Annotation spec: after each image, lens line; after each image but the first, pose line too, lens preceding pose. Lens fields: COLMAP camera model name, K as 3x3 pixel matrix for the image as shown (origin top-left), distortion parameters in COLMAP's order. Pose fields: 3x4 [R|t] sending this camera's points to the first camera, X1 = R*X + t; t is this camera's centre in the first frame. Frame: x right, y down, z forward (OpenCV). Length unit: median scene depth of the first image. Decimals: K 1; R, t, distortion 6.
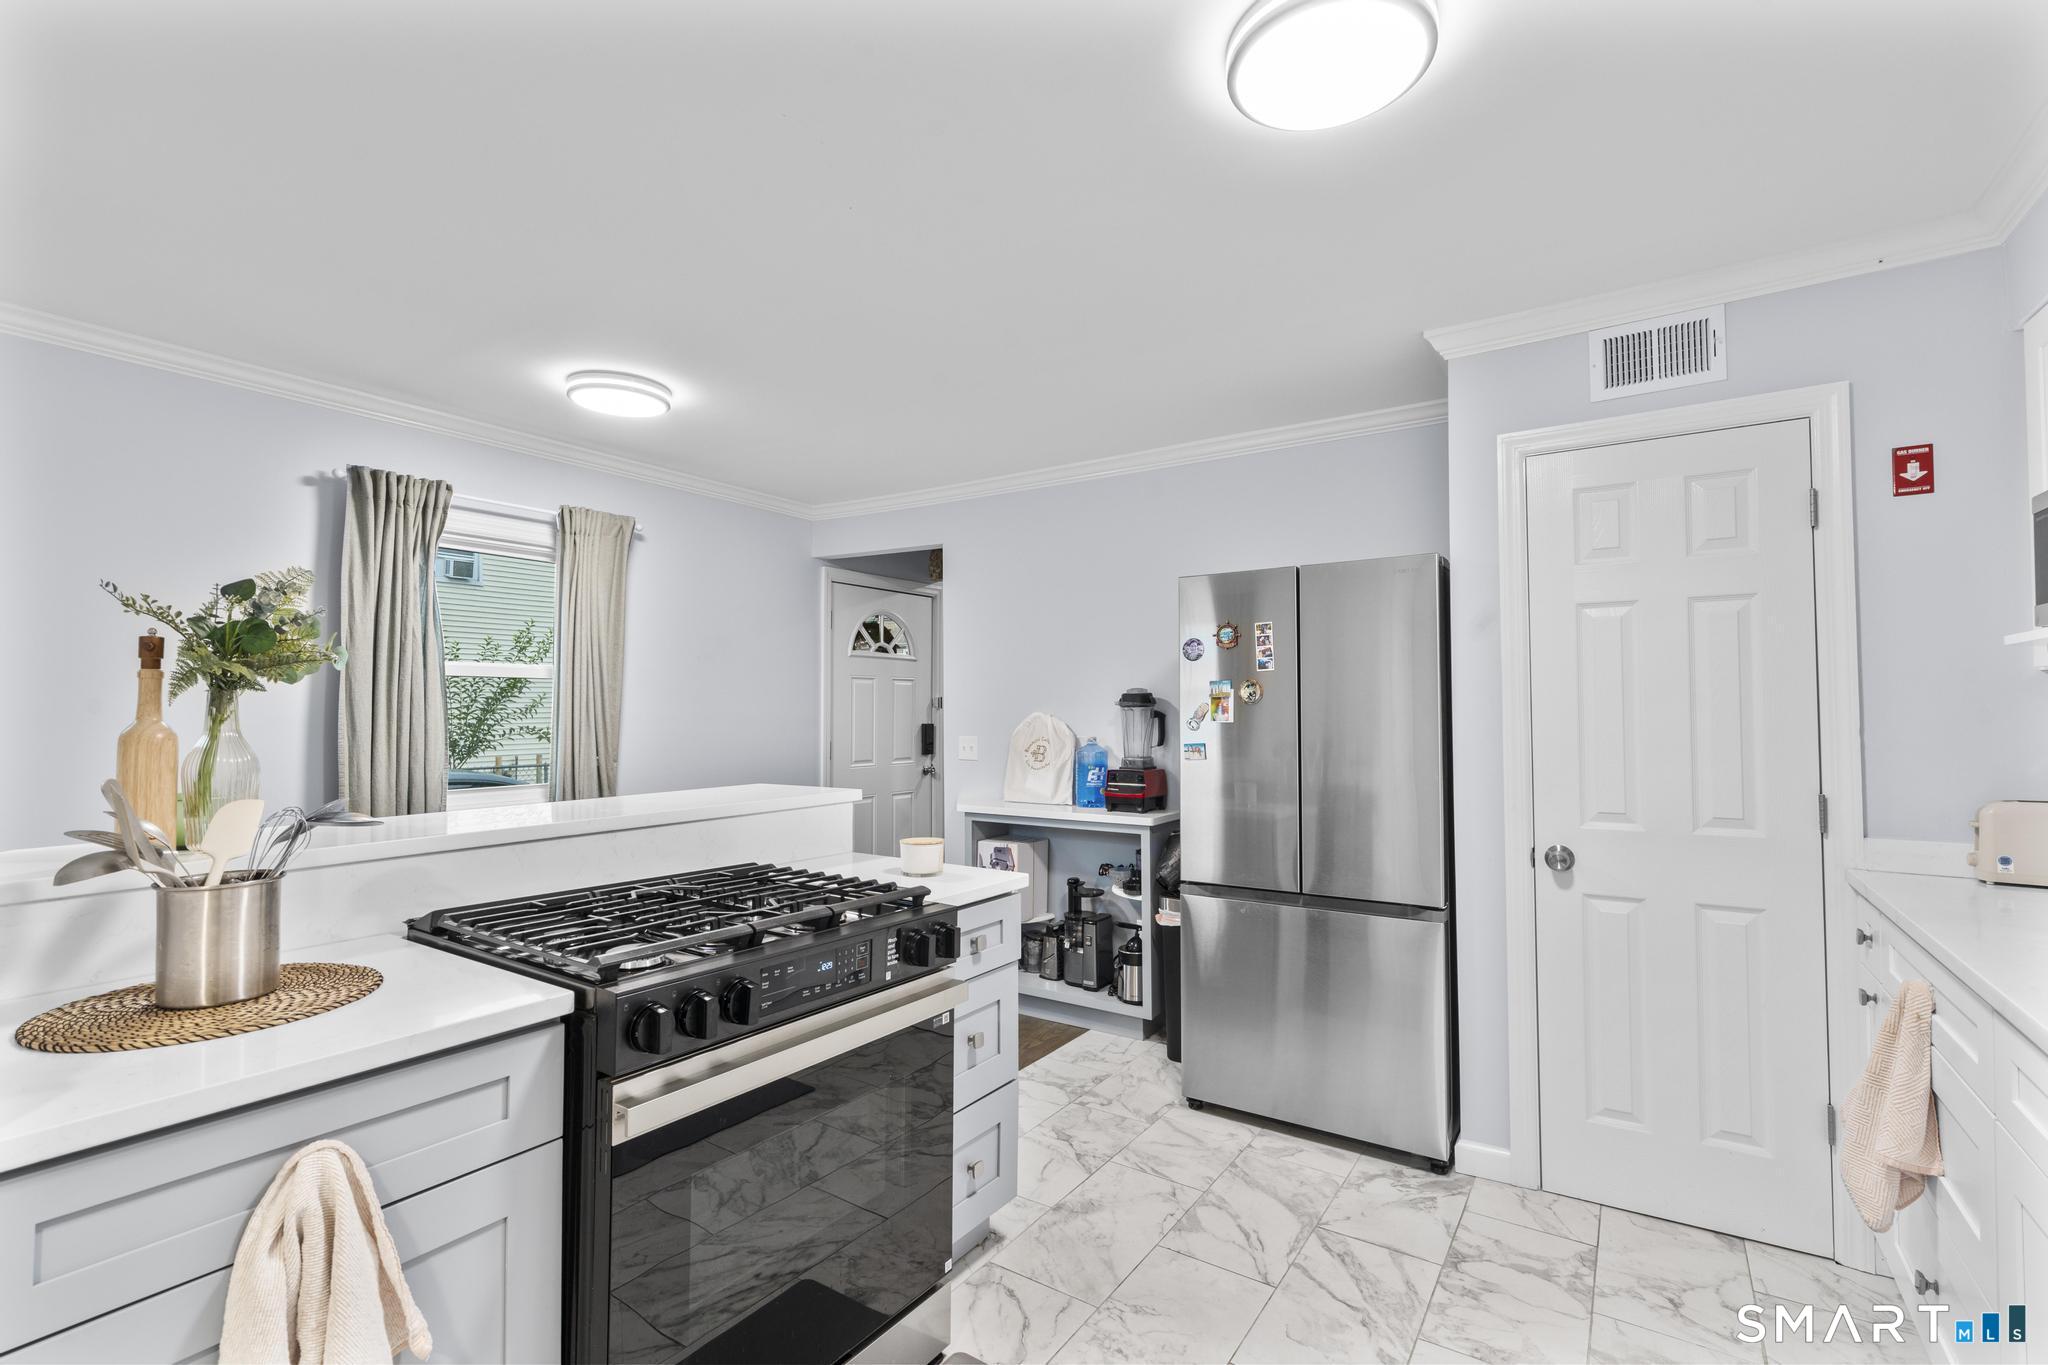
lens RADIAL K [[919.2, 0, 1024.0], [0, 919.2, 682.5], [0, 0, 1]] dist [-0.008545, 0.004819]
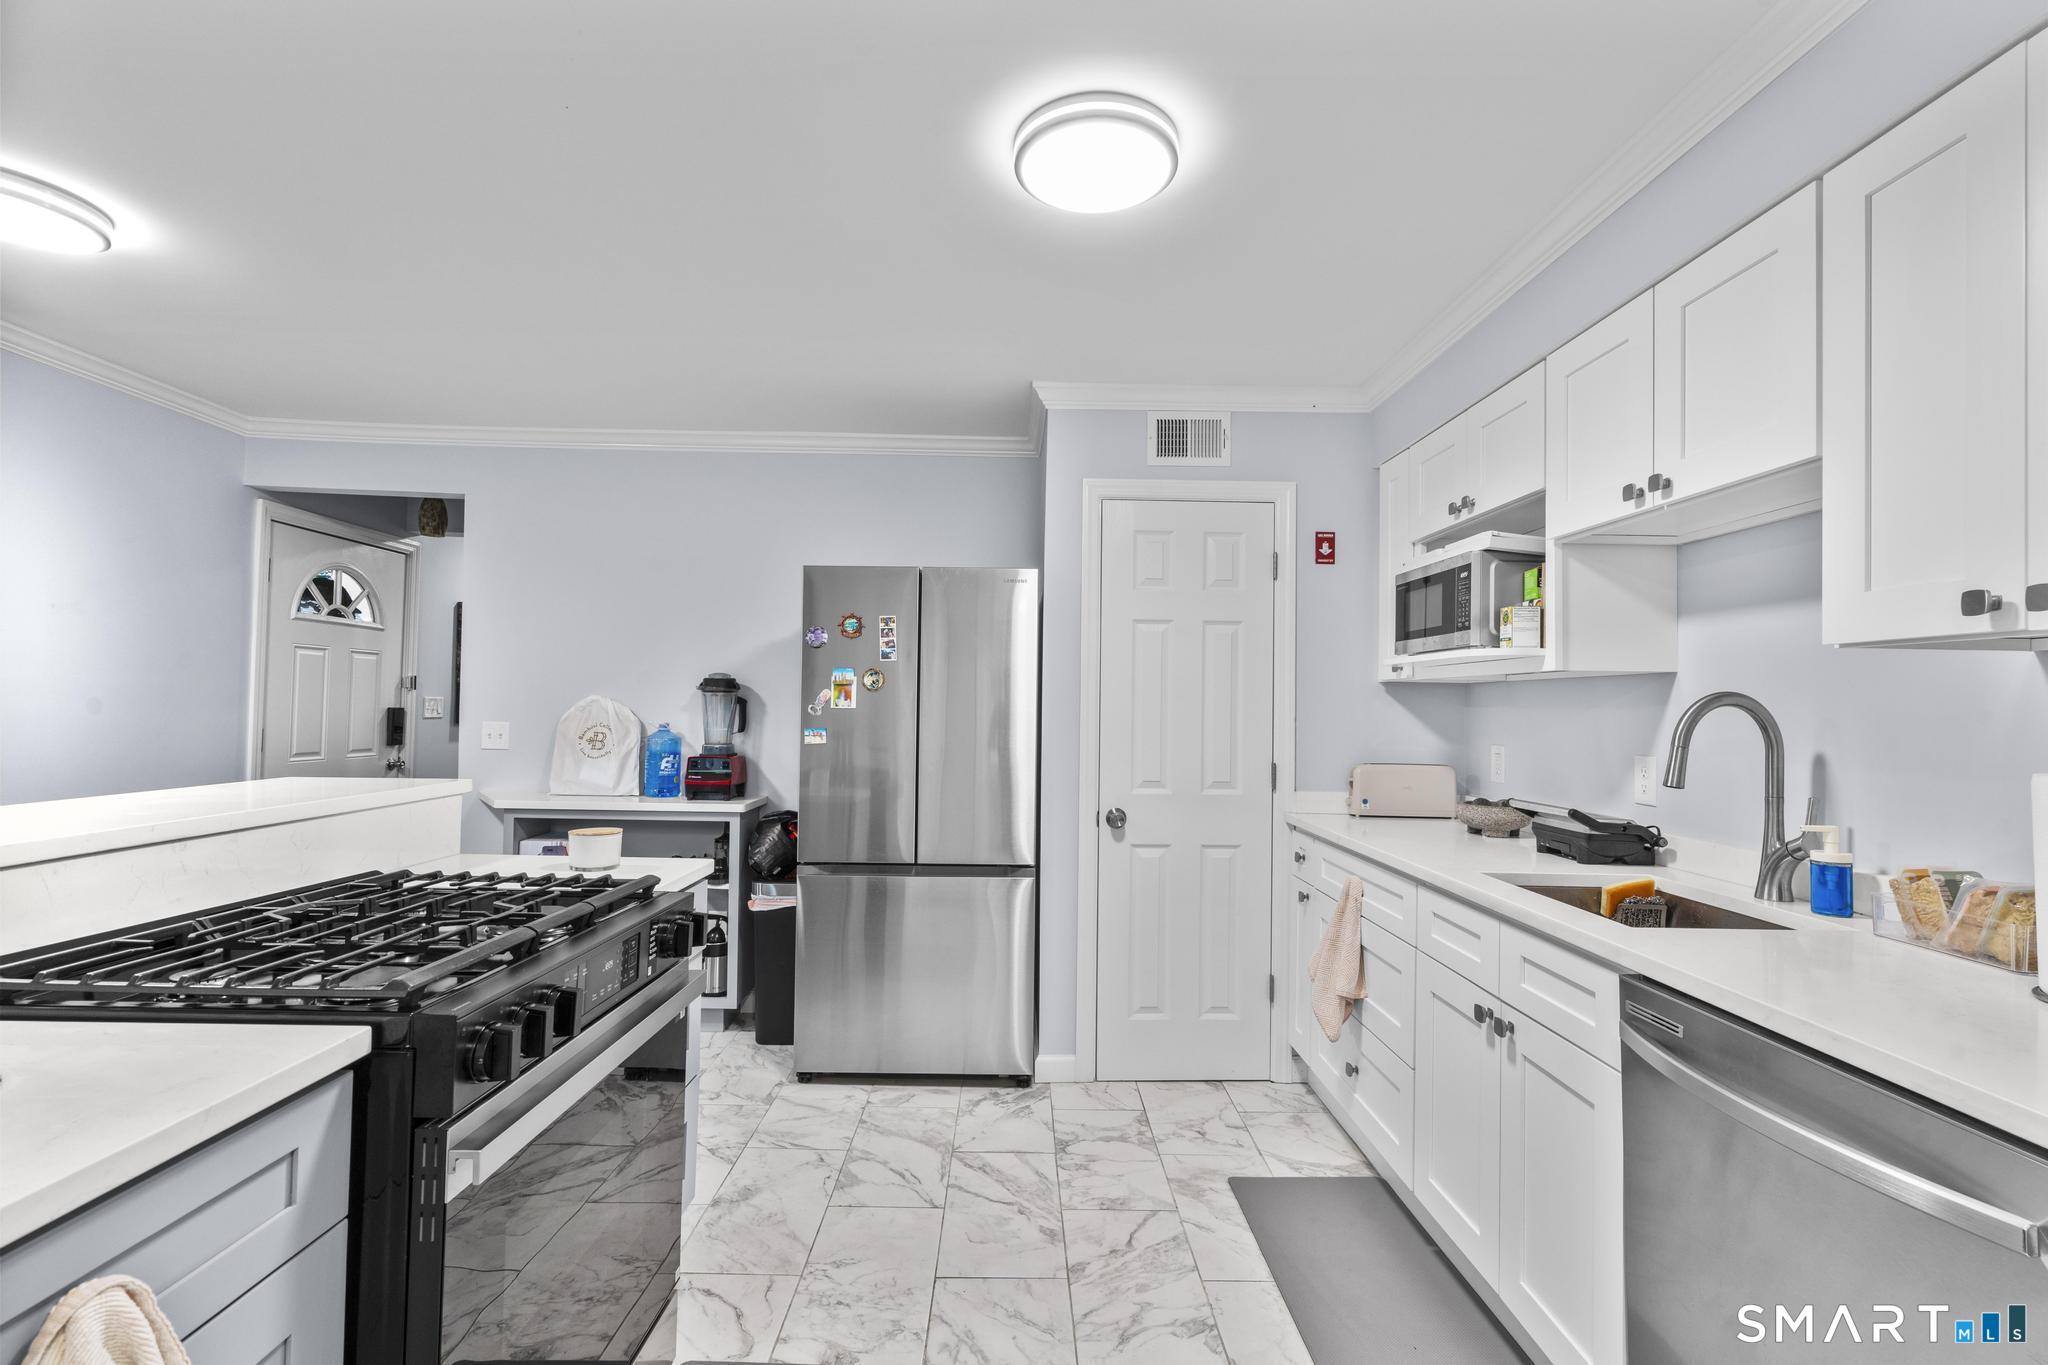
lens RADIAL K [[919.2, 0, 1024.0], [0, 919.2, 682.5], [0, 0, 1]] dist [-0.008545, 0.004819]
pose [[0.821996, 0.032965, 0.568539, -0.247195], [-0.036401, 0.999323, -0.005315, 0.014390], [-0.568329, -0.016327, 0.822639, 0.022827]]
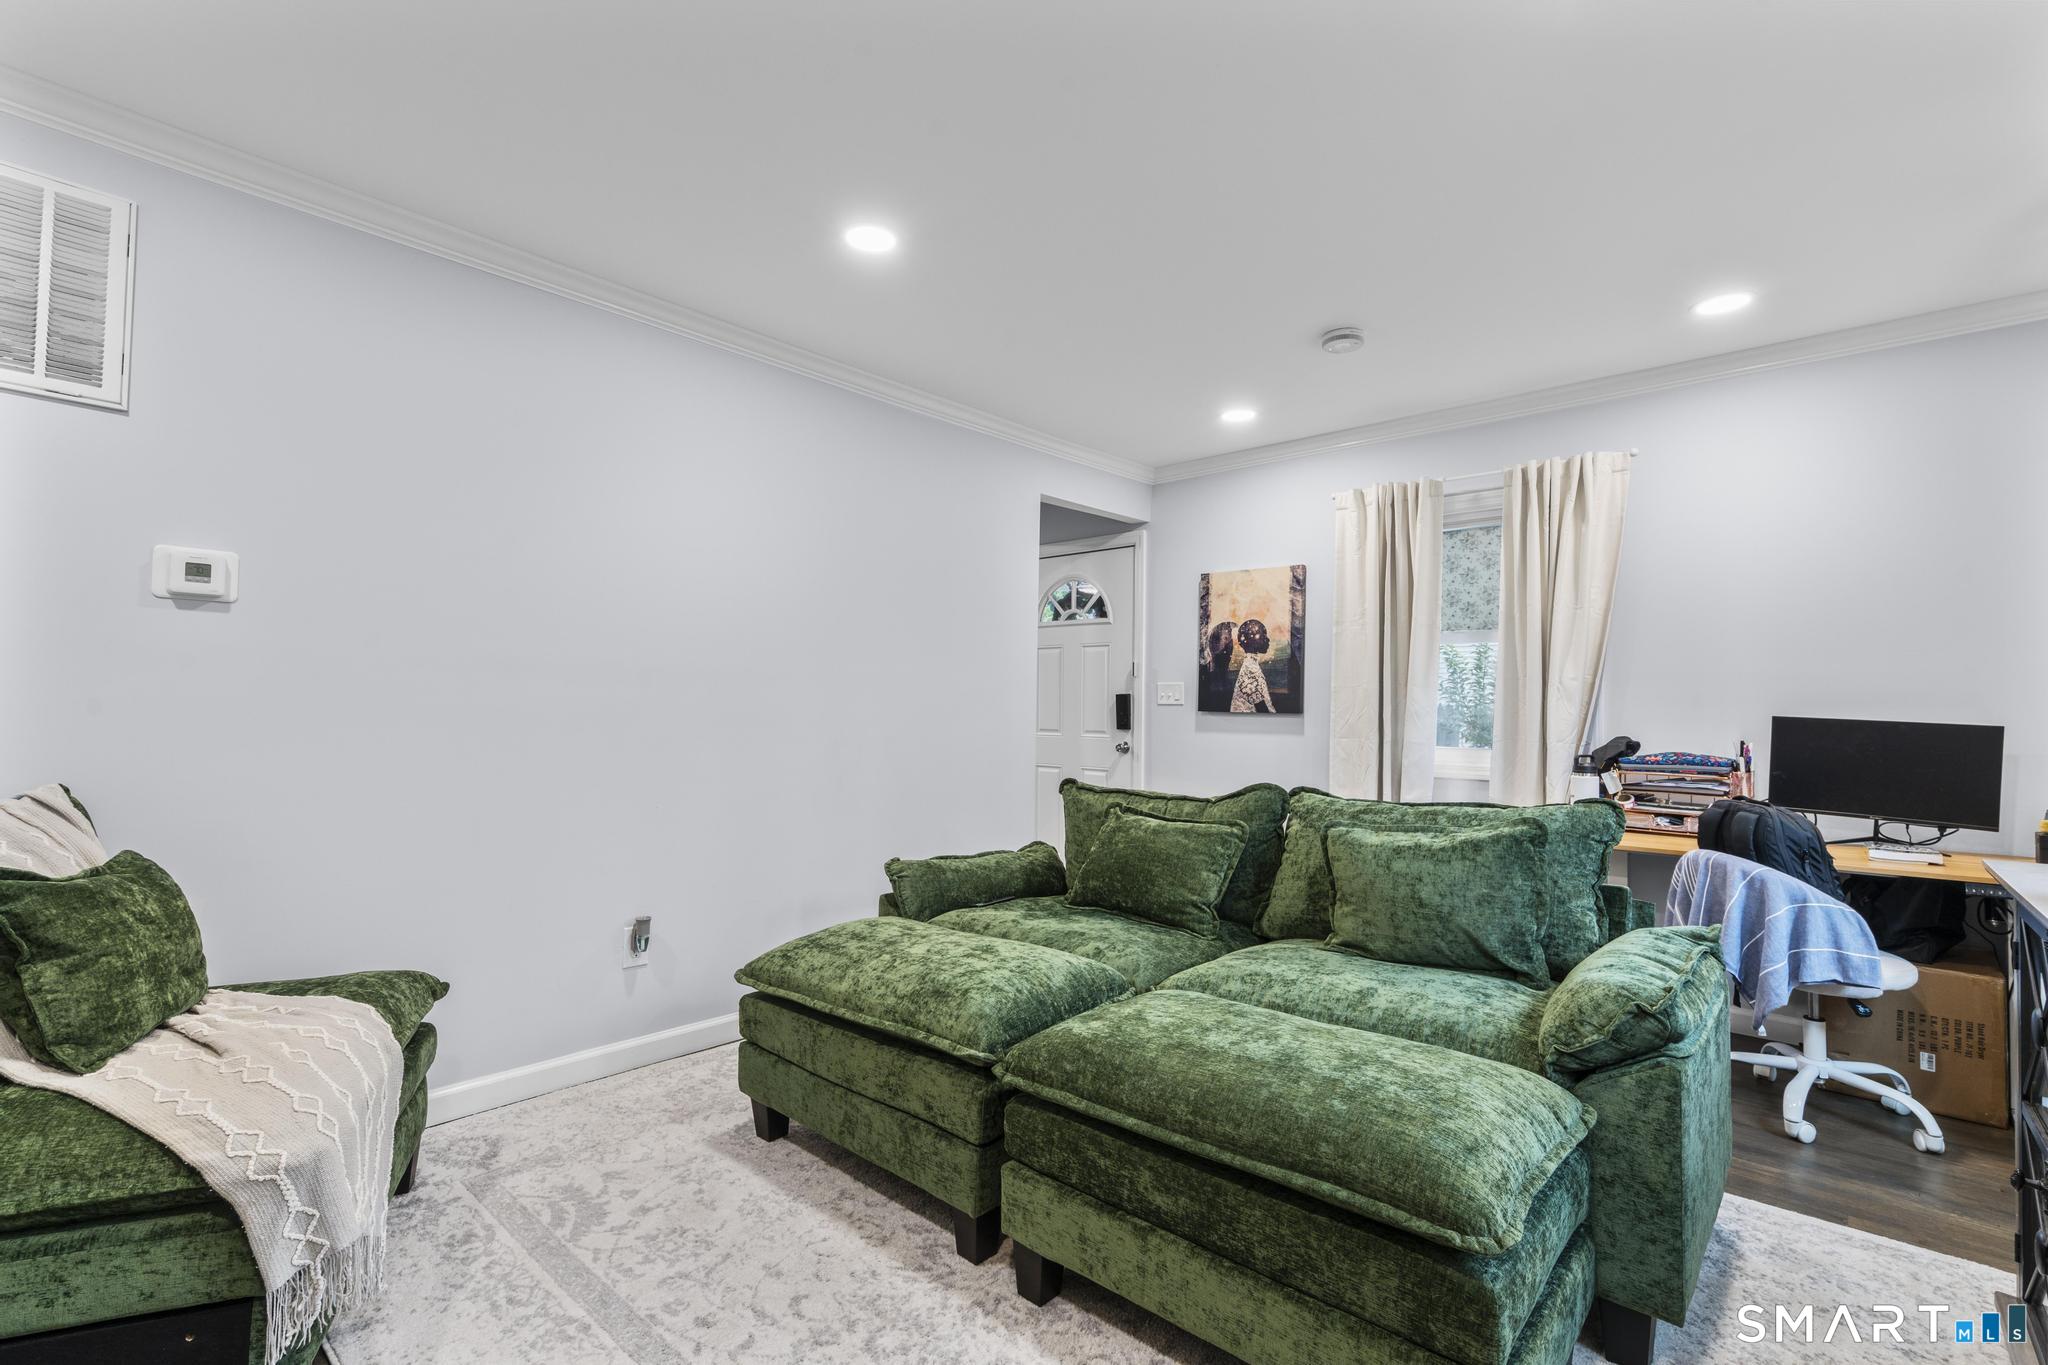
lens RADIAL K [[919.2, 0, 1024.0], [0, 919.2, 682.5], [0, 0, 1]] dist [-0.008545, 0.004819]
pose [[-0.128956, -0.032927, -0.991104, 1.728321], [0.023814, 0.999058, -0.036289, 0.143885], [0.991364, -0.028281, -0.128050, 2.303443]]
